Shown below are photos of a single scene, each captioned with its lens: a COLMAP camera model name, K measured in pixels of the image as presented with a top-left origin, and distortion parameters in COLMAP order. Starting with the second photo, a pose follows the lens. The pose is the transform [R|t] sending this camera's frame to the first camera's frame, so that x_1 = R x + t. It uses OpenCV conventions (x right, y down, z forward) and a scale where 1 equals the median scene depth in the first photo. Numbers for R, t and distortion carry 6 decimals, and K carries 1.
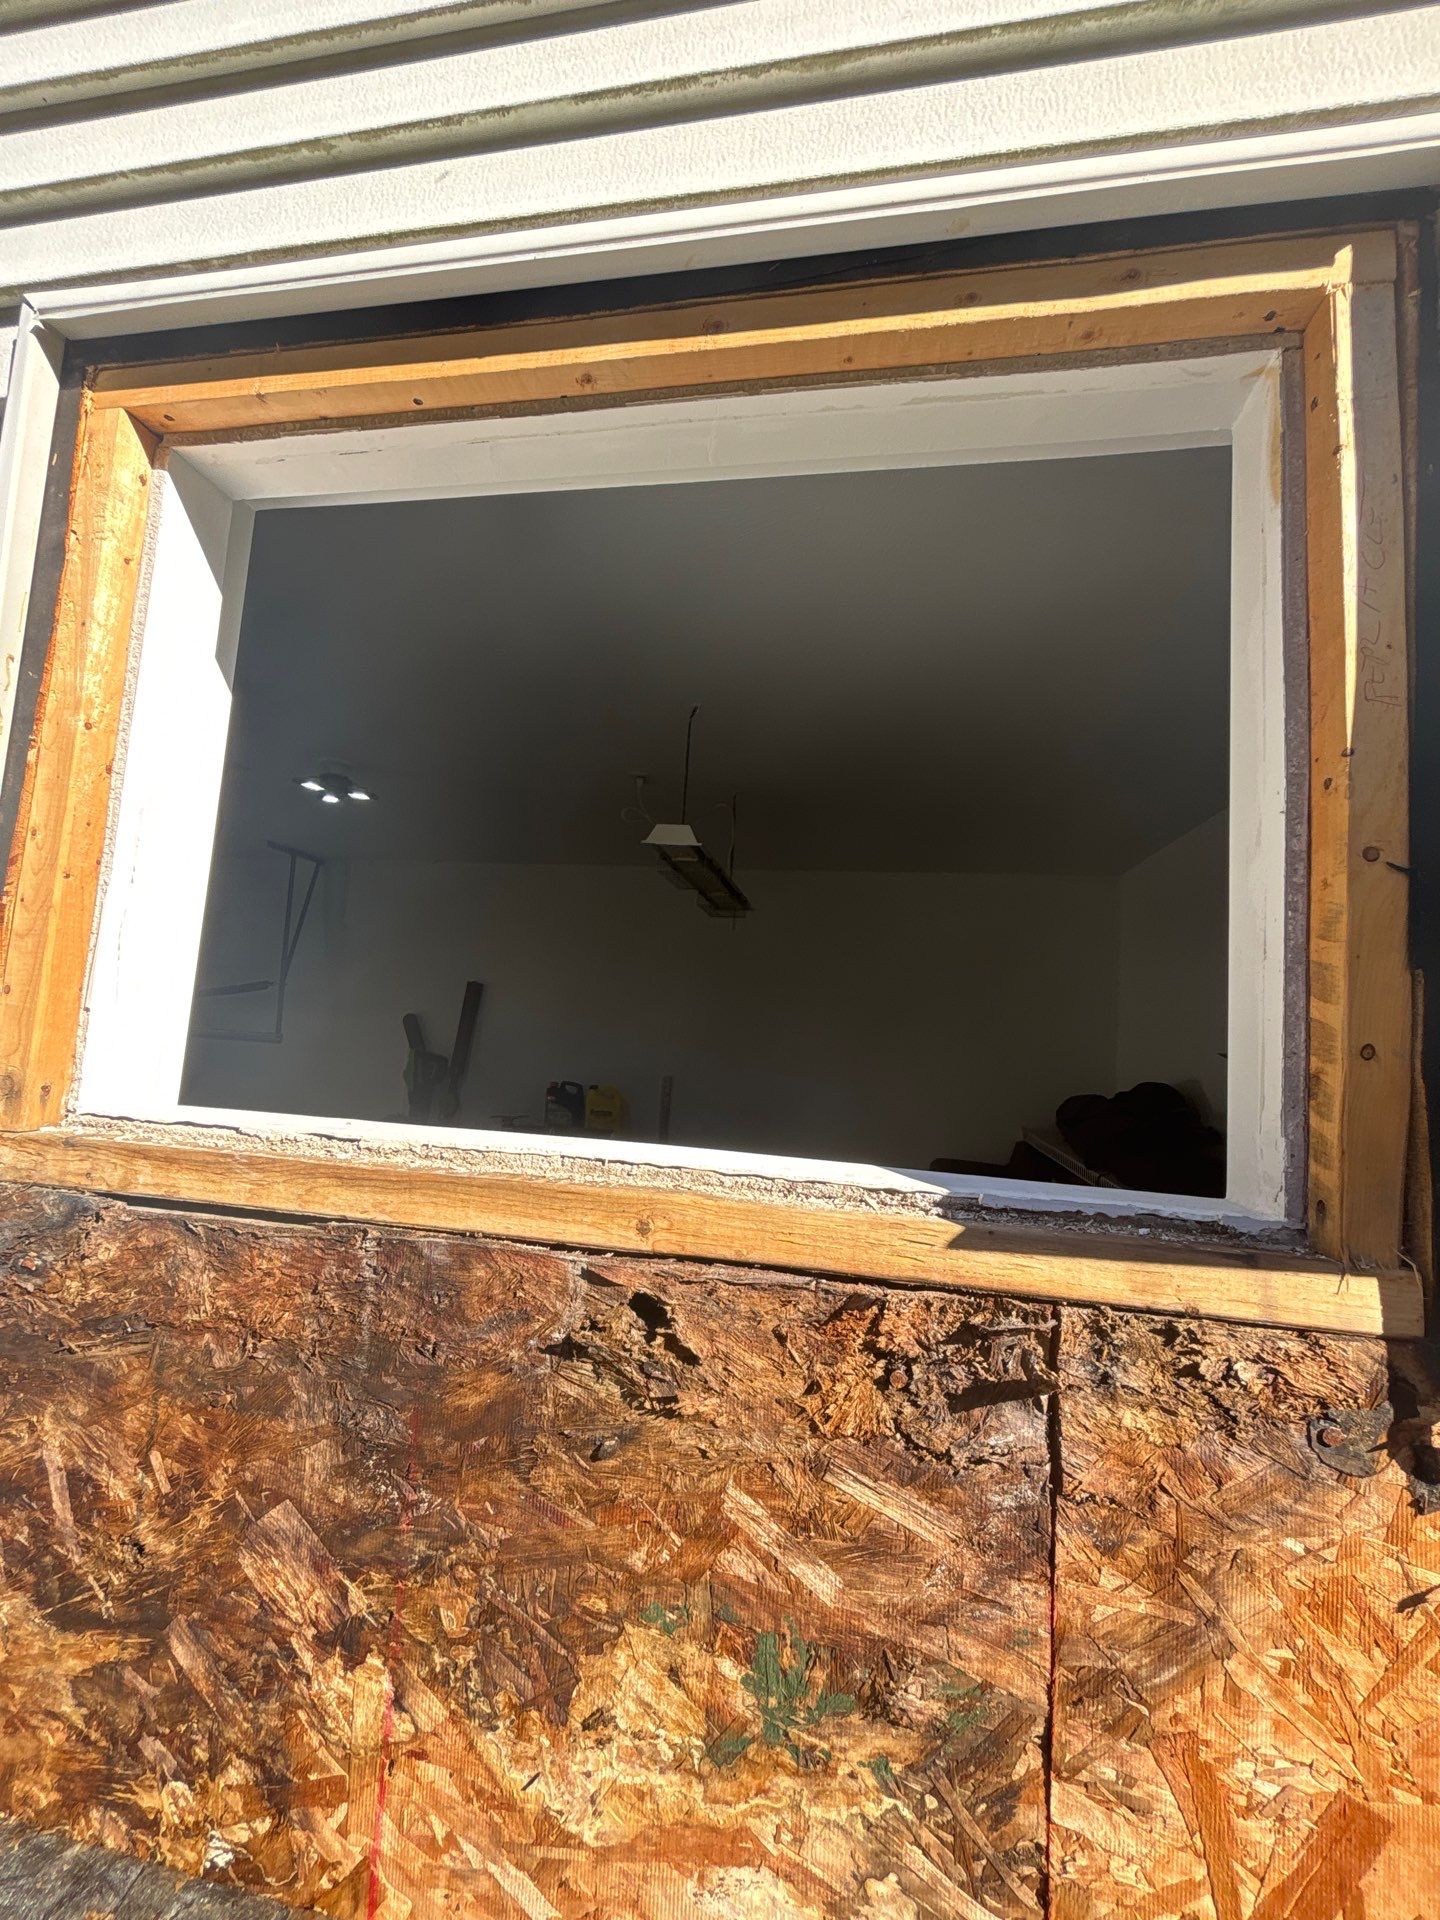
lens RADIAL K [[772.0, 0, 721.6], [0, 772.0, 951.4], [0, 0, 1]] dist [-0.000062, -0.000137]
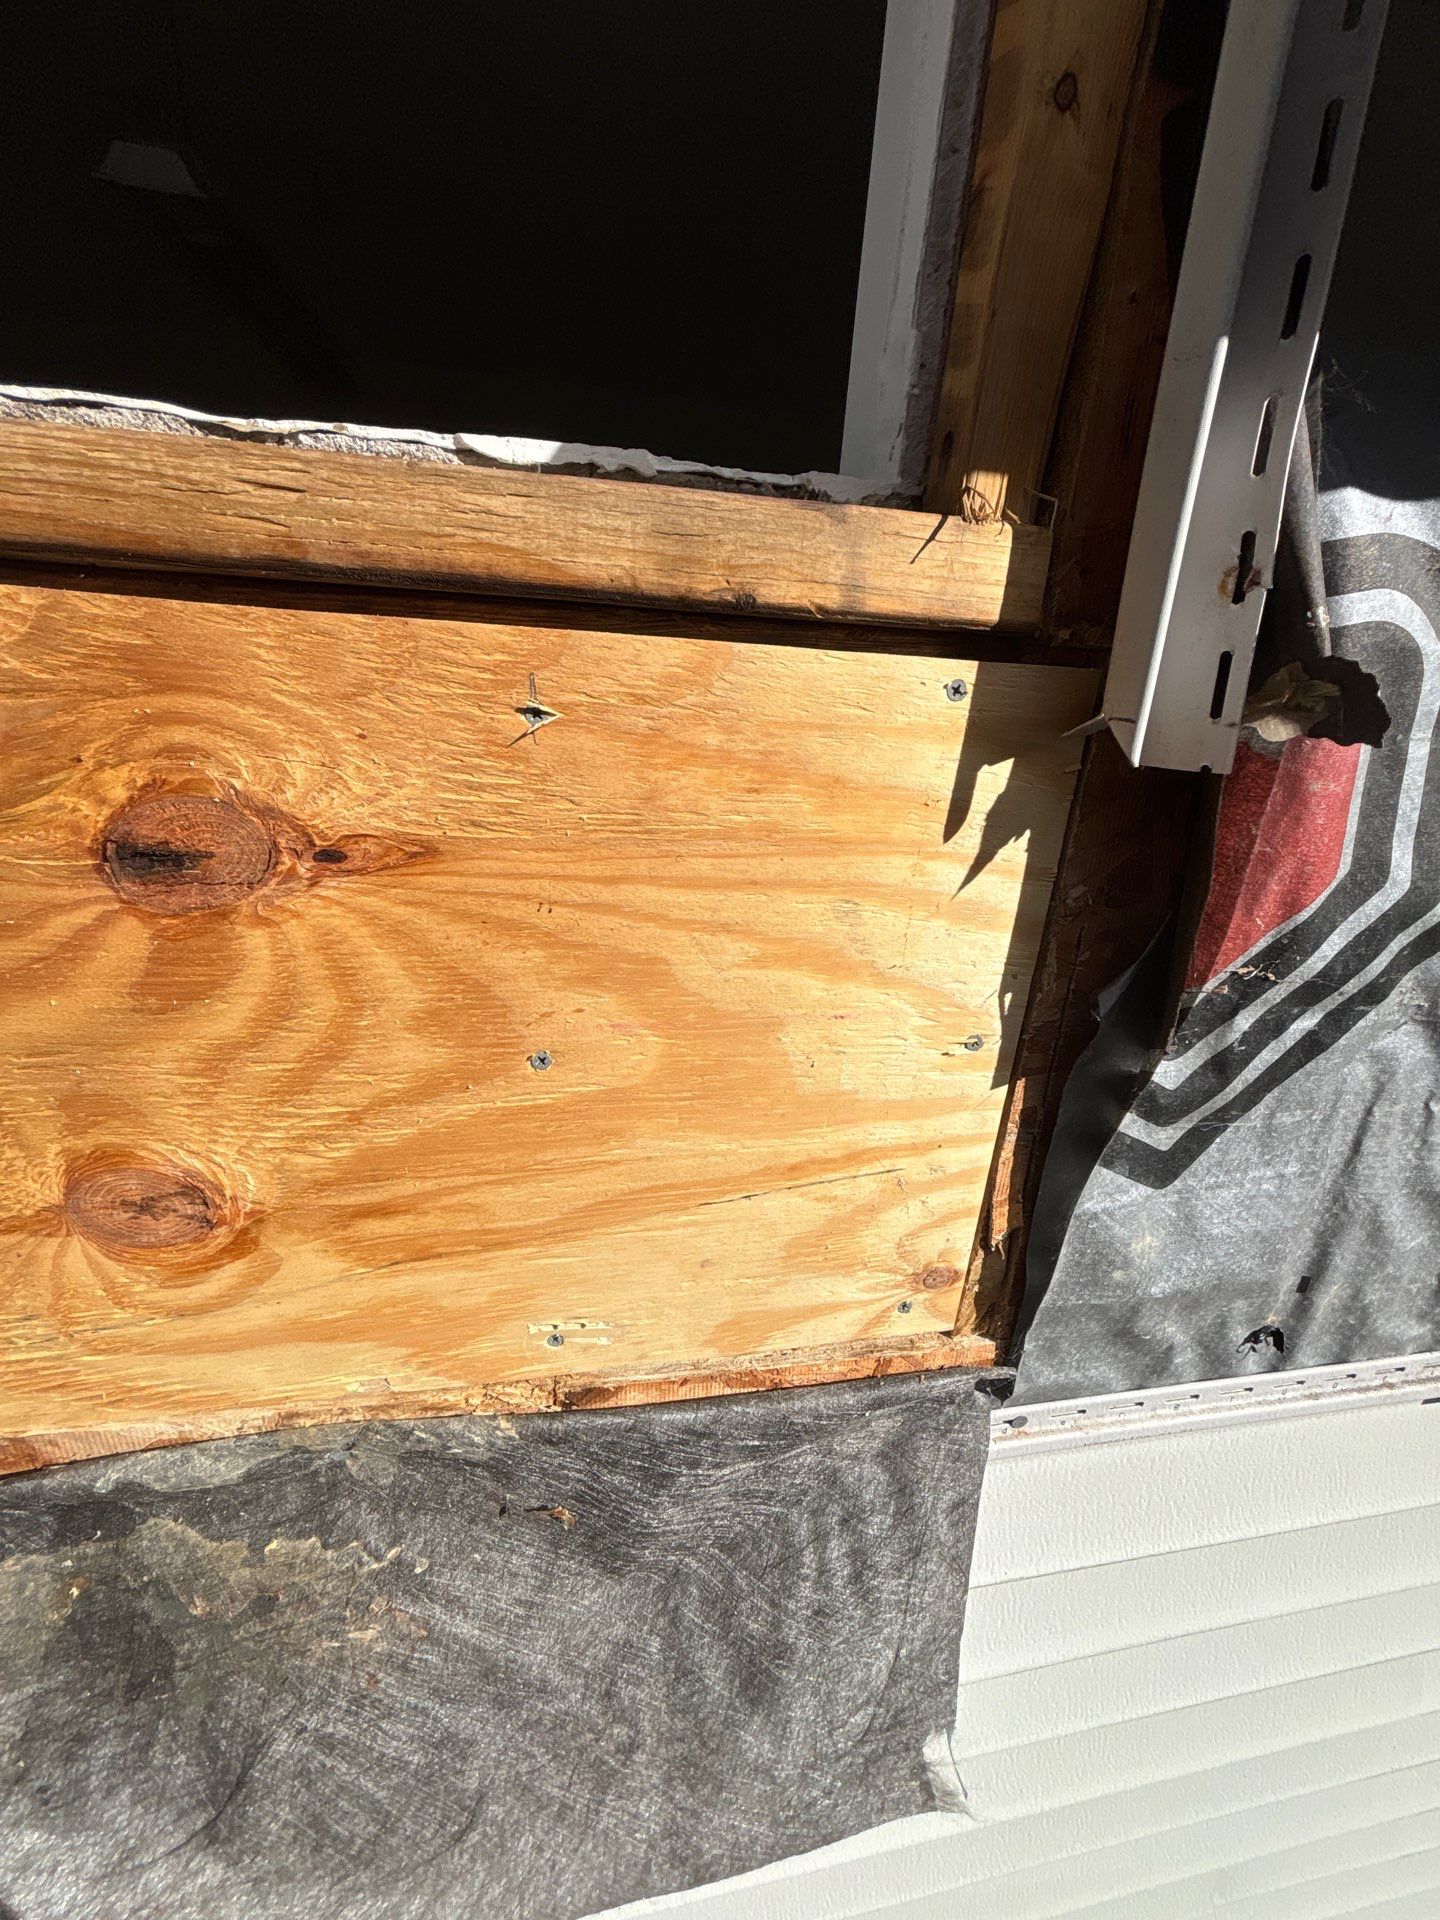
lens RADIAL K [[772.0, 0, 717.1], [0, 772.0, 929.0], [0, 0, 1]] dist [-0.000062, -0.000137]
pose [[0.938822, -0.118275, 0.323457, 0.354819], [-0.035905, 0.900452, 0.433471, 0.431787], [-0.342526, -0.418565, 0.841118, 0.374795]]
